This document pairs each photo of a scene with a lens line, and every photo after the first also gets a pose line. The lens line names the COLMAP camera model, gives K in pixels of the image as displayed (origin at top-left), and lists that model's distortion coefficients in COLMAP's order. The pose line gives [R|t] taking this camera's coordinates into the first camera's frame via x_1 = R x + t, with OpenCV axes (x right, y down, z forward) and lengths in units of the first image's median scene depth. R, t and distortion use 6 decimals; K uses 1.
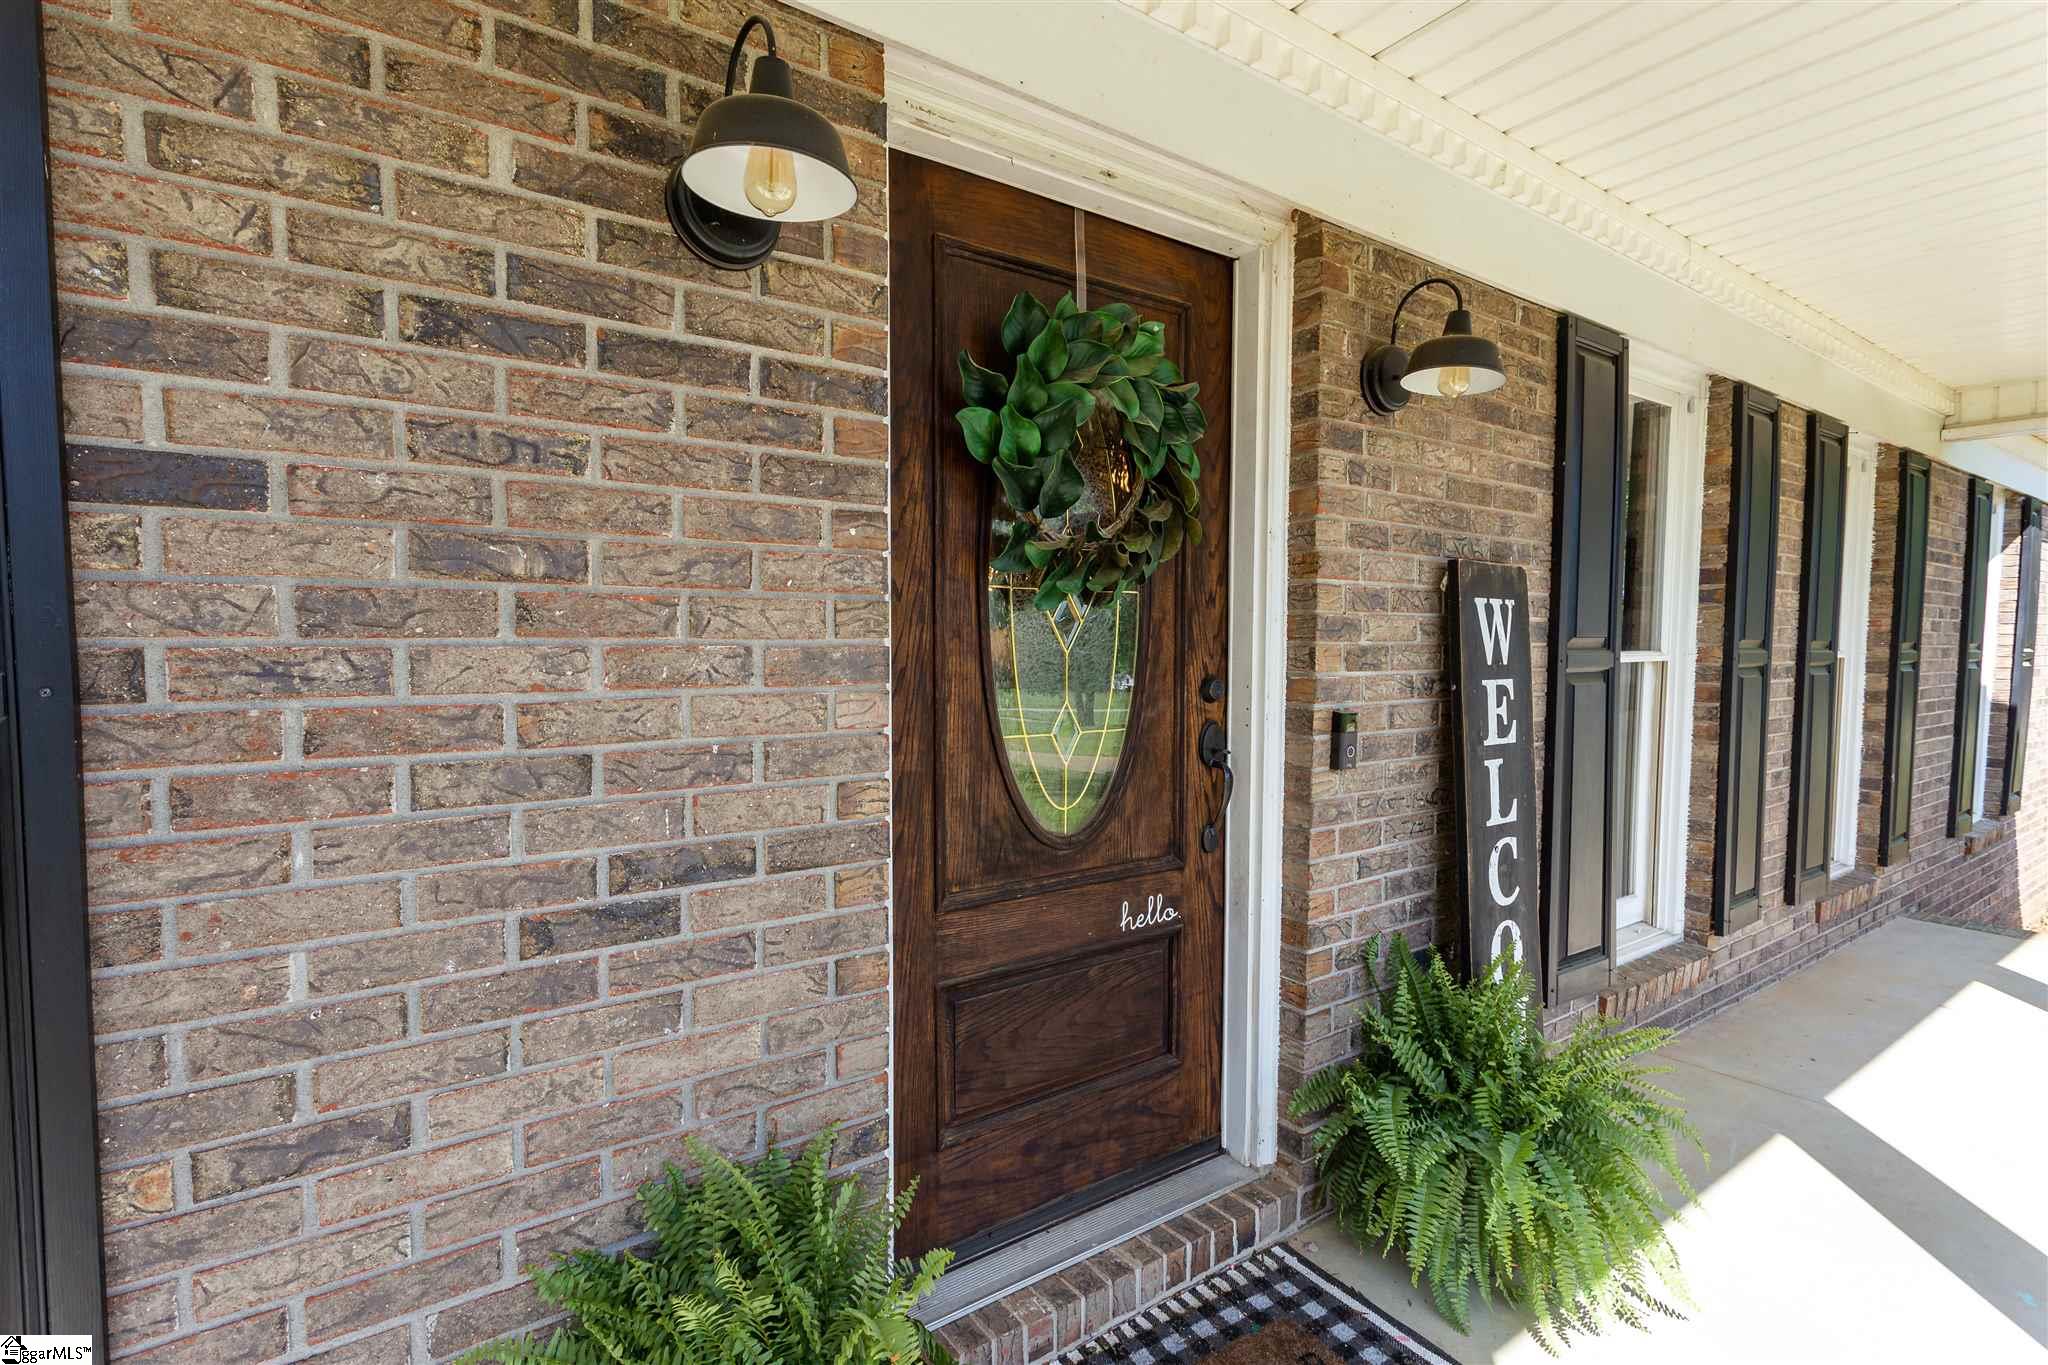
lens RADIAL K [[954.7, 0, 1020.0], [0, 954.7, 695.5], [0, 0, 1]] dist [0.001677, 0.000294]
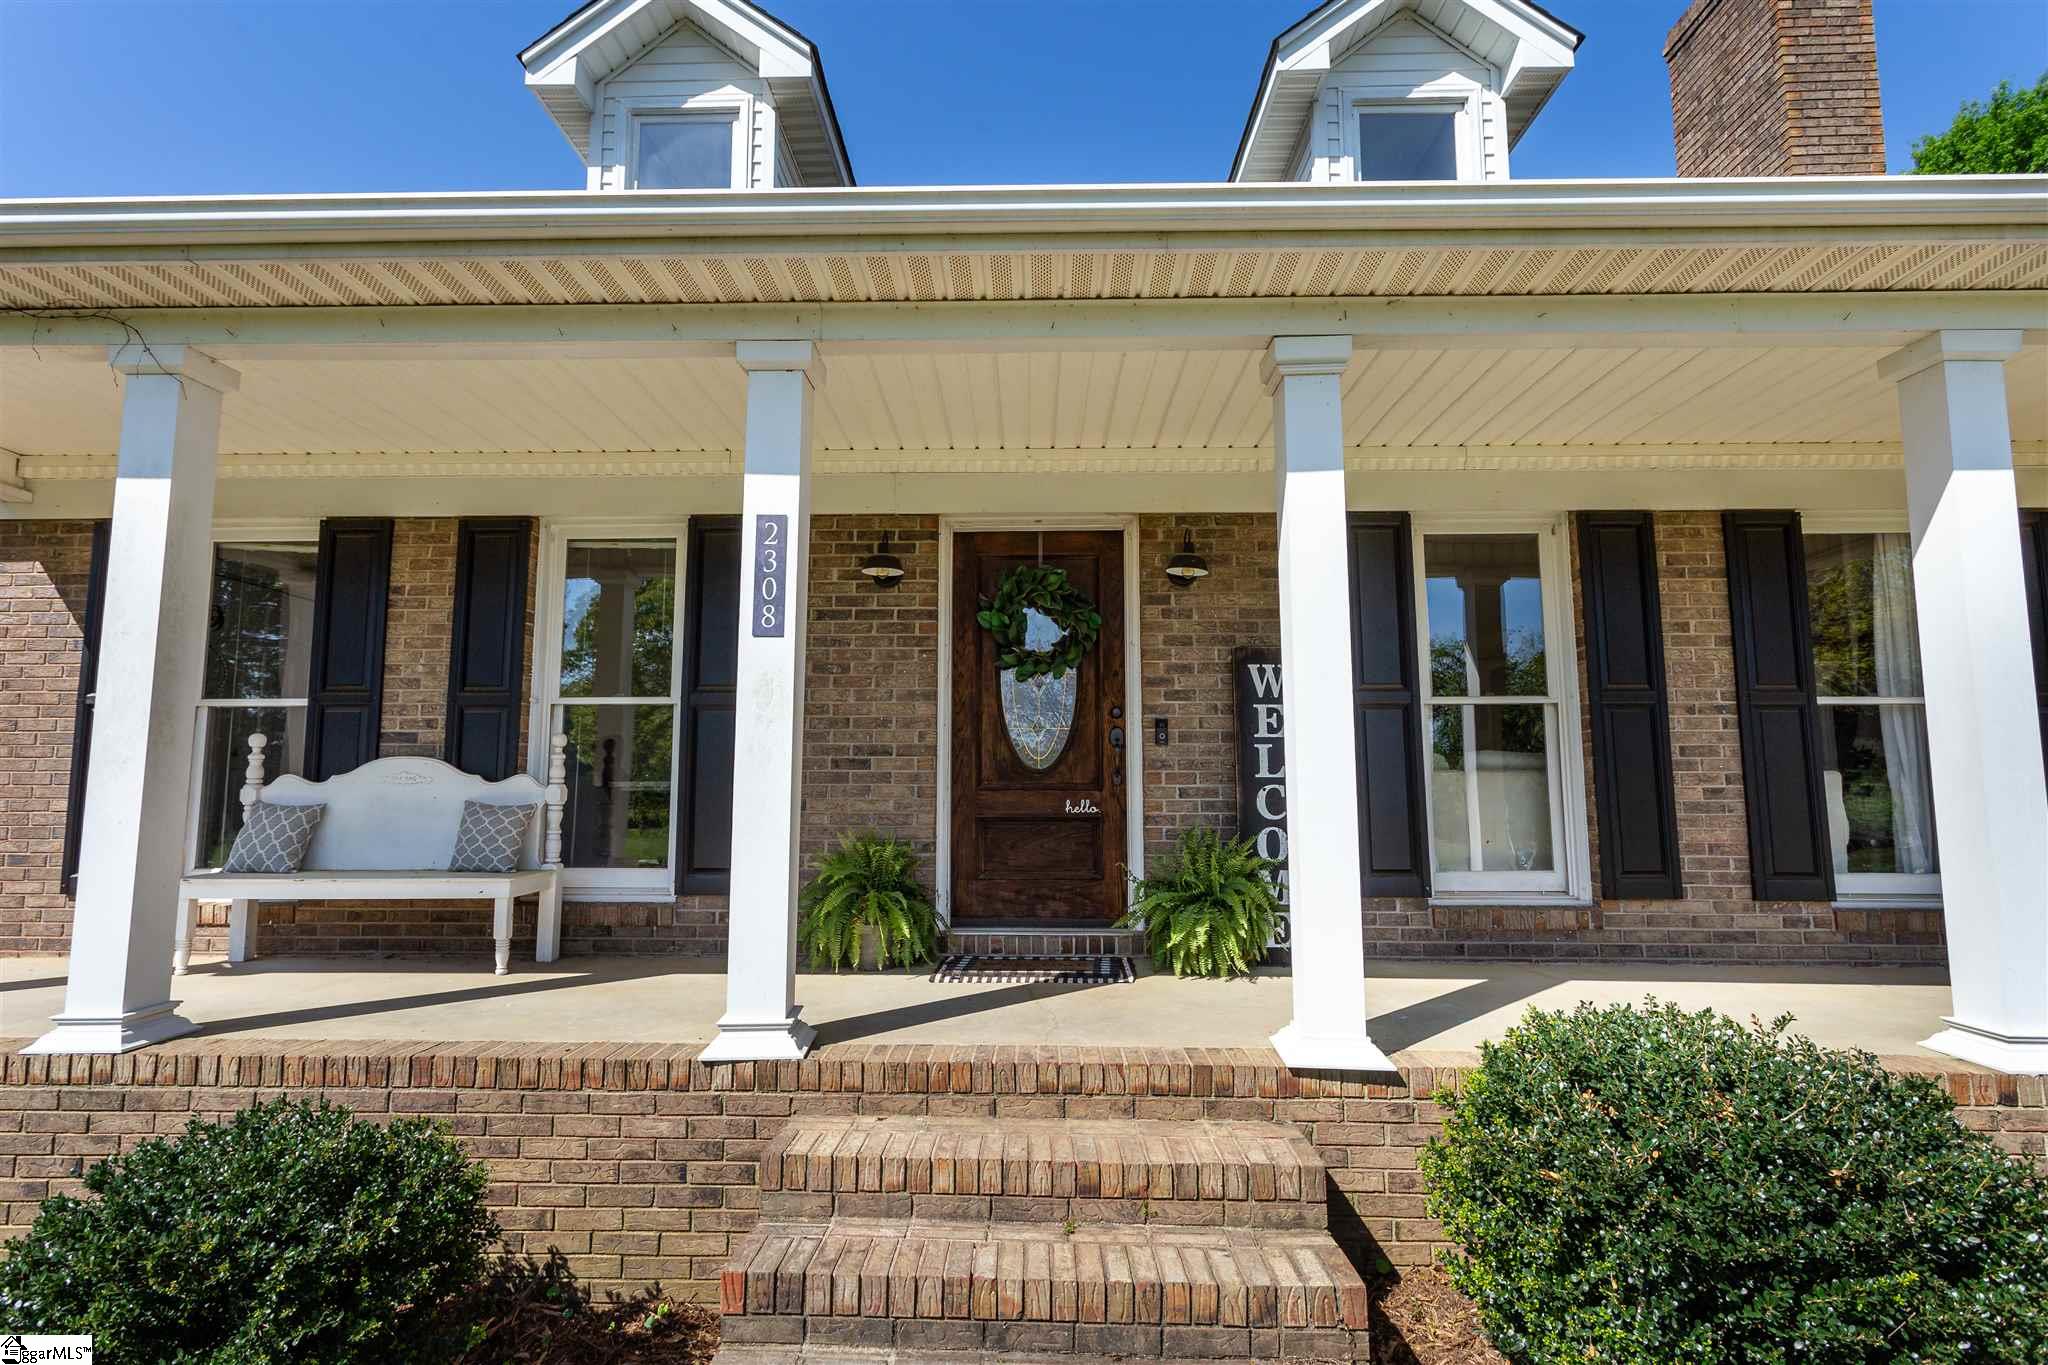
lens RADIAL K [[954.7, 0, 1020.0], [0, 954.7, 695.5], [0, 0, 1]] dist [0.001677, 0.000294]
pose [[0.812675, -0.059437, -0.579678, 1.584538], [-0.030846, 0.989002, -0.144651, 0.343466], [0.581900, 0.135435, 0.801904, -1.145638]]
